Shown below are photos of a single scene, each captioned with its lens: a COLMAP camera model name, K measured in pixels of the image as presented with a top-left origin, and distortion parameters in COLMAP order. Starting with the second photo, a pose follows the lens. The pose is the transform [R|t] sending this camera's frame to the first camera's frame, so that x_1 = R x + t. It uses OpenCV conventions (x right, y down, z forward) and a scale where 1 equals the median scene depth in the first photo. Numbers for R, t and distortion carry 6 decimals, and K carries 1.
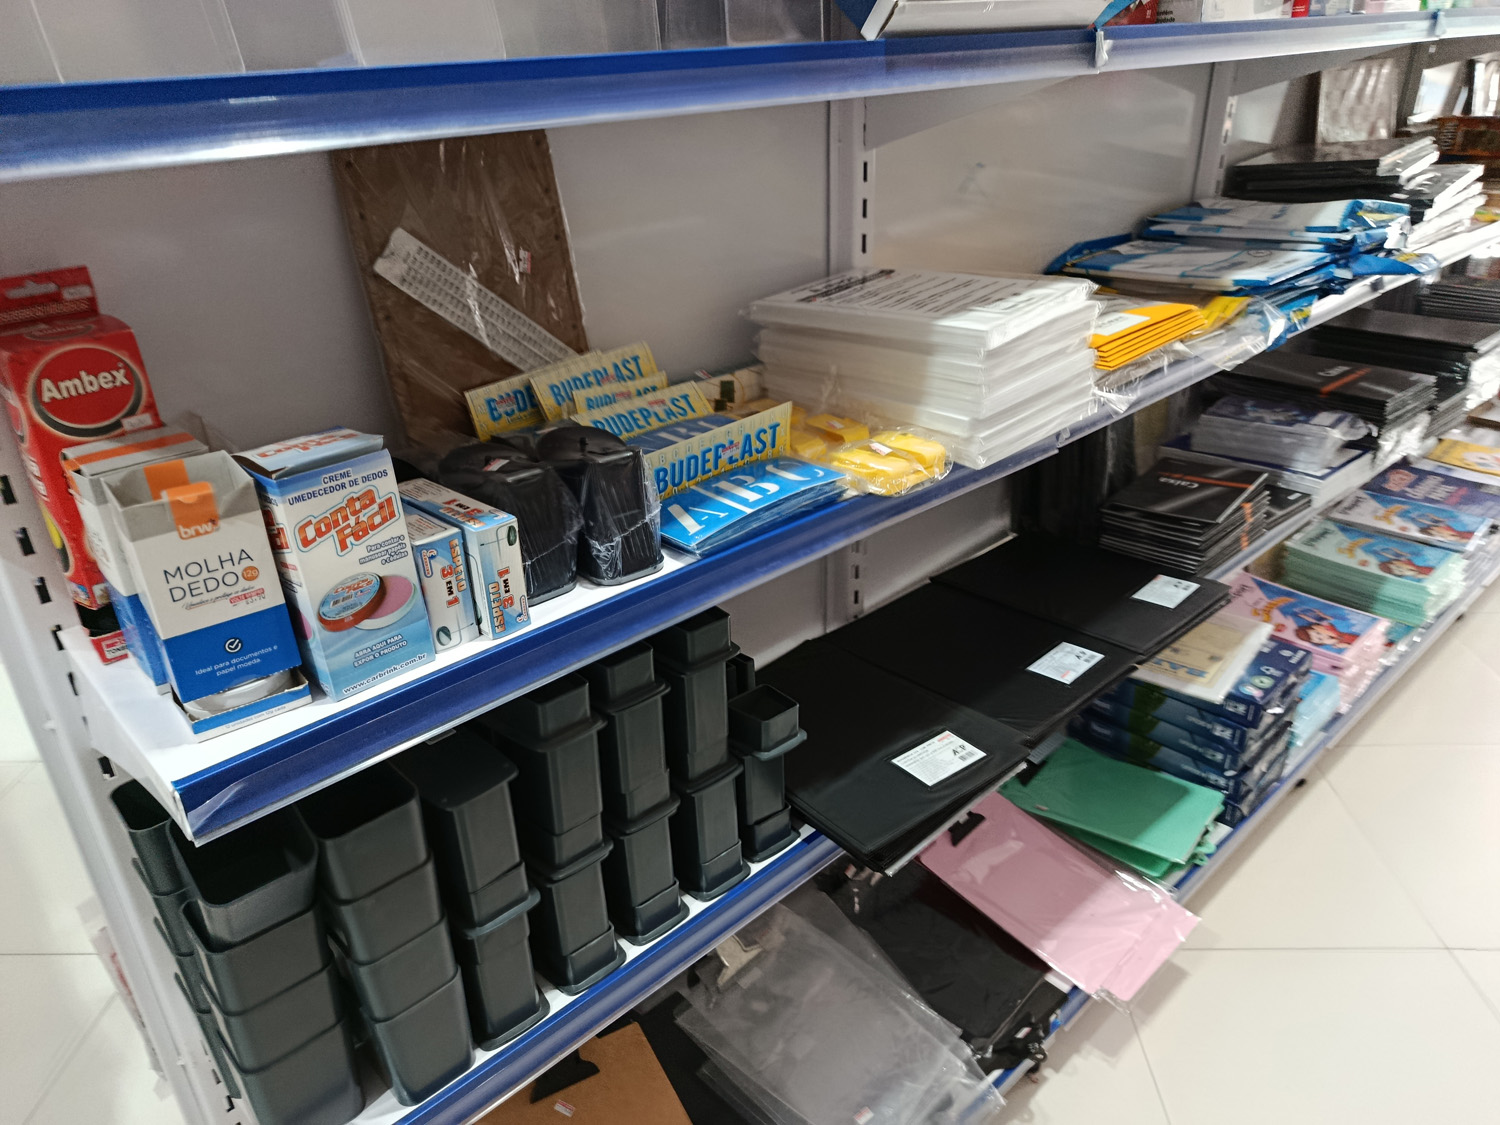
lens RADIAL K [[1055.7, 0, 745.2], [0, 1055.7, 560.6], [0, 0, 1]] dist [0.040052, -0.052790]
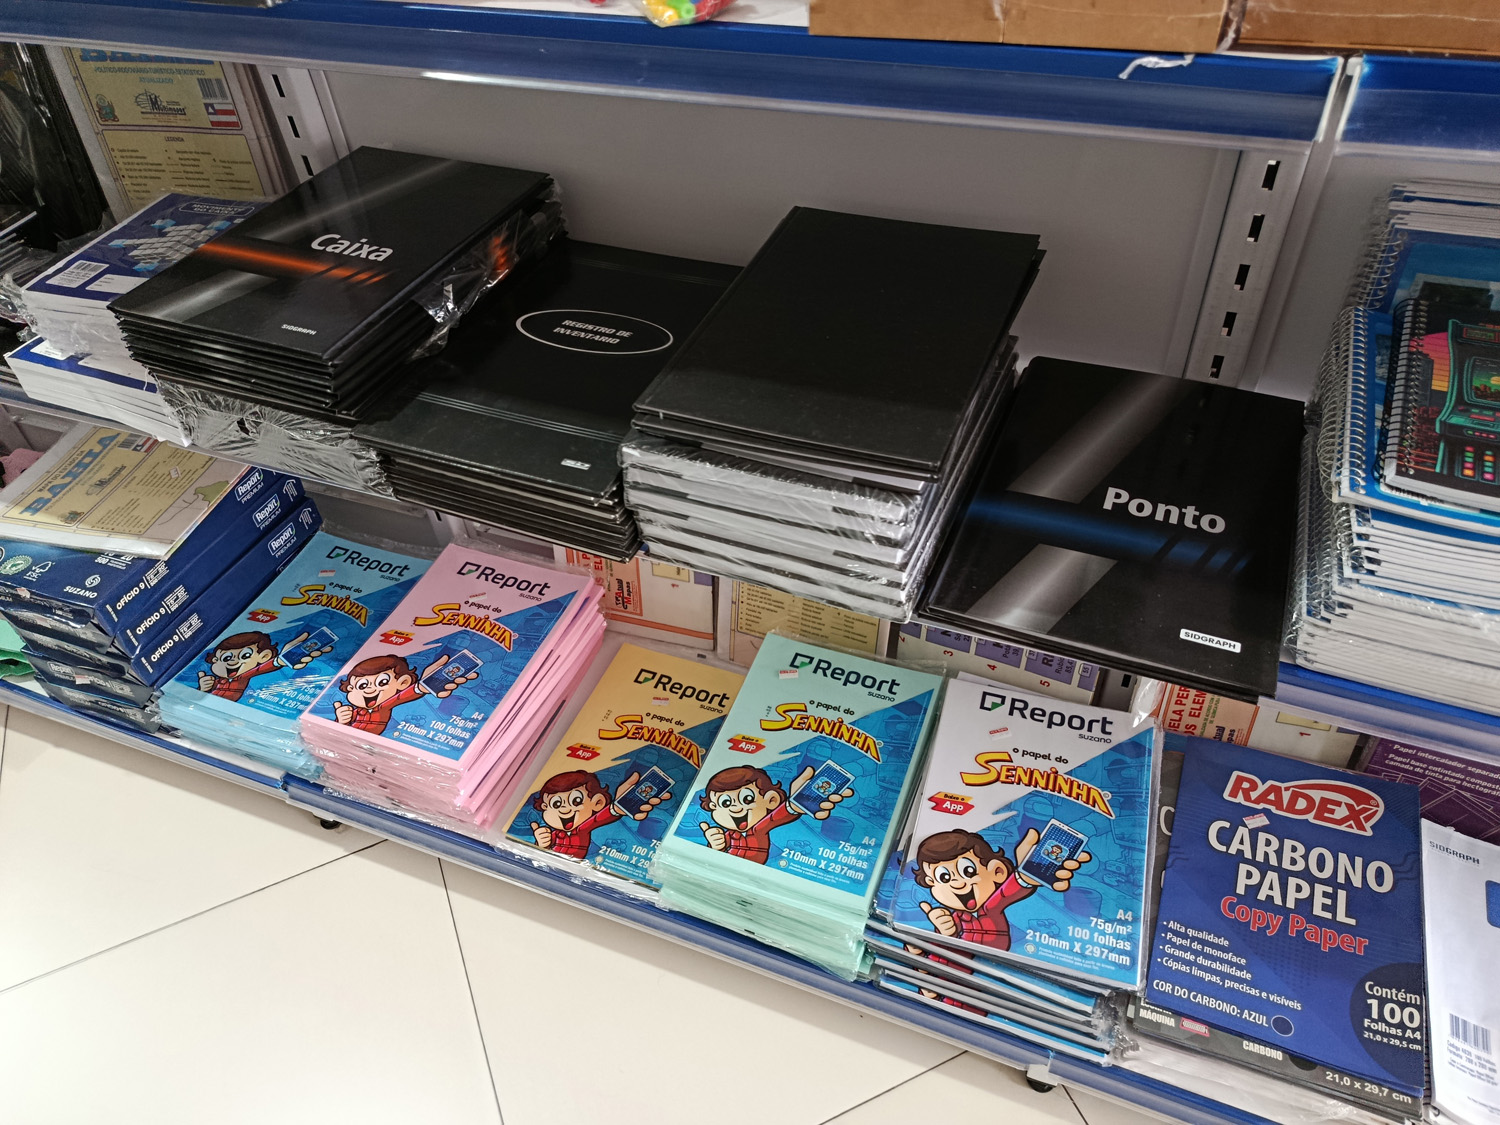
lens RADIAL K [[1055.7, 0, 745.2], [0, 1055.7, 560.6], [0, 0, 1]] dist [0.040052, -0.052790]
pose [[0.440290, 0.634548, -0.635212, 1.109895], [-0.359949, 0.772882, 0.522579, -0.413768], [0.822546, -0.001442, 0.568697, 0.976473]]
